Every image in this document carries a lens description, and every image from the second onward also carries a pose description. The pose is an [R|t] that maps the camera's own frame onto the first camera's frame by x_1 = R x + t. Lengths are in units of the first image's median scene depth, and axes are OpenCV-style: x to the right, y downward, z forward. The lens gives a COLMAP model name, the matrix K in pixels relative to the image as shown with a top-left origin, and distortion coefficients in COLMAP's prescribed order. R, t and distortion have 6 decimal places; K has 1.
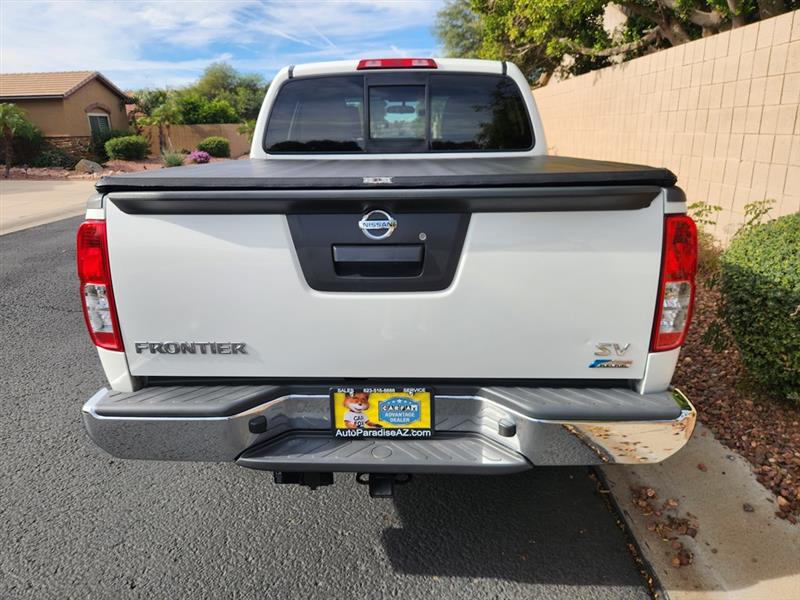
lens RADIAL K [[550.6, 0, 393.7], [0, 550.6, 295.8], [0, 0, 1]] dist [0.052530, -0.058348]
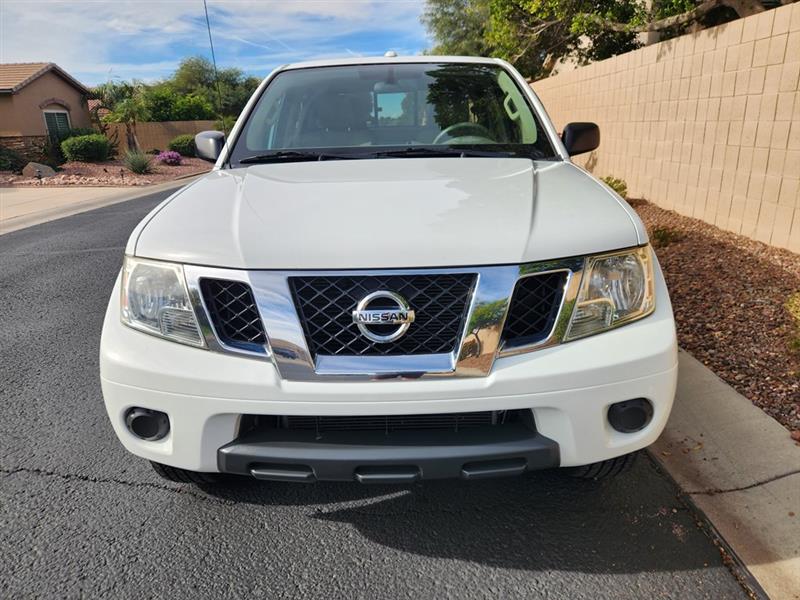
lens RADIAL K [[539.7, 0, 394.4], [0, 539.7, 295.2], [0, 0, 1]] dist [0.065930, -0.059858]
pose [[0.999541, -0.017847, 0.024474, -0.010625], [0.017608, 0.999795, 0.009959, -0.028346], [-0.024647, -0.009523, 0.999651, 0.099687]]
